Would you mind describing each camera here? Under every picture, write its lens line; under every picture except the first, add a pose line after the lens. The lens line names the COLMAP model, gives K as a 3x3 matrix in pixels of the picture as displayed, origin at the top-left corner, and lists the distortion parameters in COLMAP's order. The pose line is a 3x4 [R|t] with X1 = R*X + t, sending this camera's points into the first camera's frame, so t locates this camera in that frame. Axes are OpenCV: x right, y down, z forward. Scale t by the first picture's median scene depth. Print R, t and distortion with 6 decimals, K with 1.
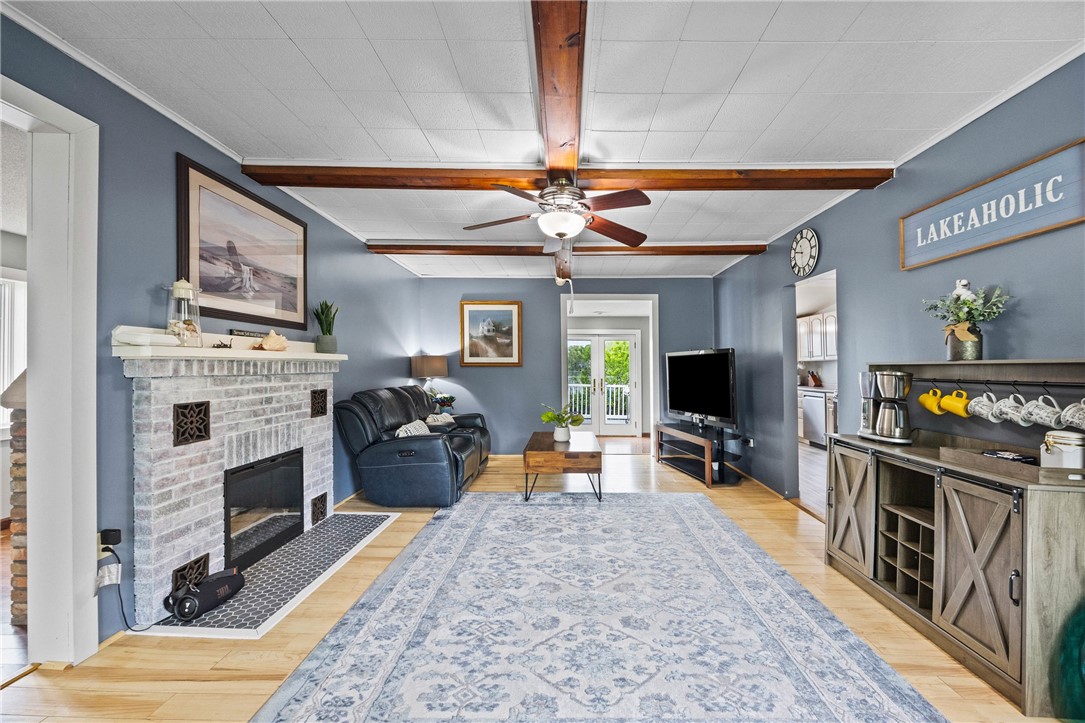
lens RADIAL K [[424.3, 0, 570.0], [0, 424.3, 363.2], [0, 0, 1]] dist [-0.006822, 0.001352]
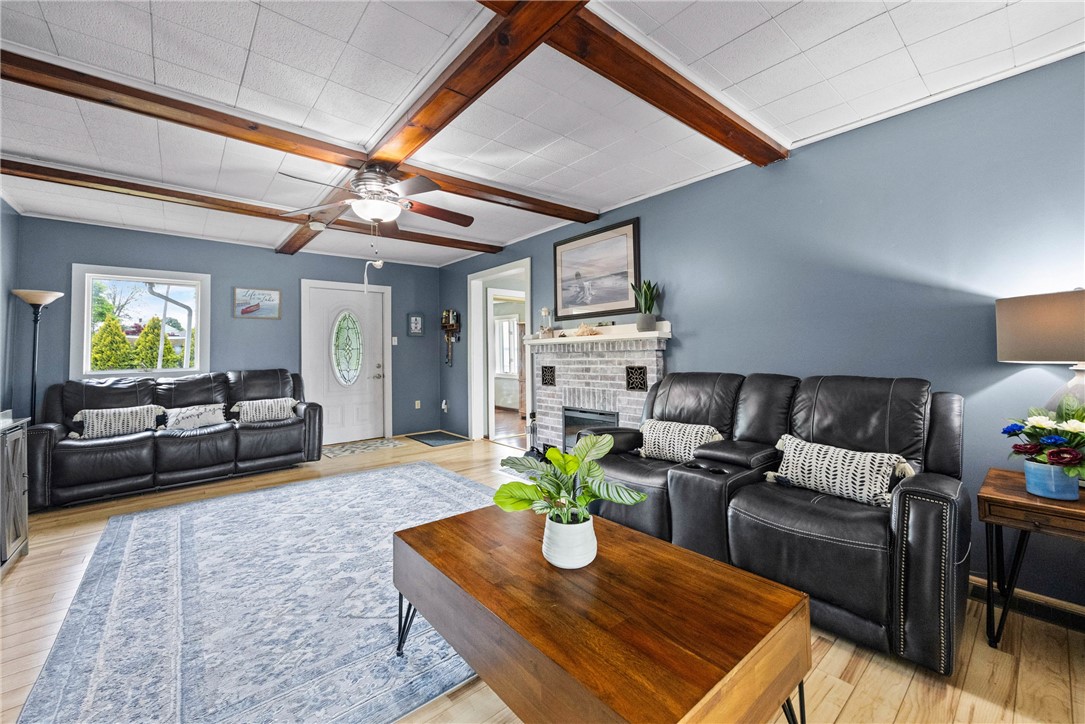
lens RADIAL K [[424.3, 0, 558.1], [0, 424.3, 339.9], [0, 0, 1]] dist [-0.006822, 0.001352]
pose [[-0.747556, -0.013619, -0.664059, 0.343261], [0.021057, 0.998801, -0.044188, 0.048188], [0.663865, -0.047016, -0.746373, 2.061135]]
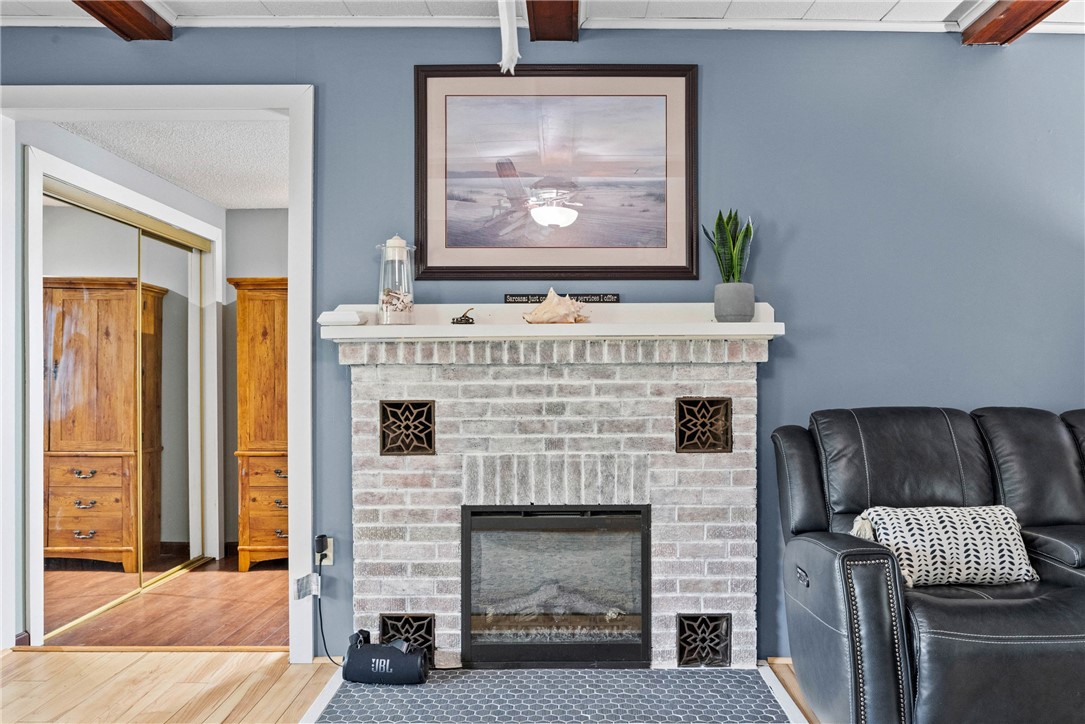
lens RADIAL K [[844.0, 0, 536.3], [0, 844.0, 384.3], [0, 0, 1]] dist [0.007508, -0.001343]
pose [[-0.004756, 0.003477, -0.999983, 0.466599], [0.013625, 0.999901, 0.003412, 0.050889], [0.999896, -0.013609, -0.004803, 0.993710]]
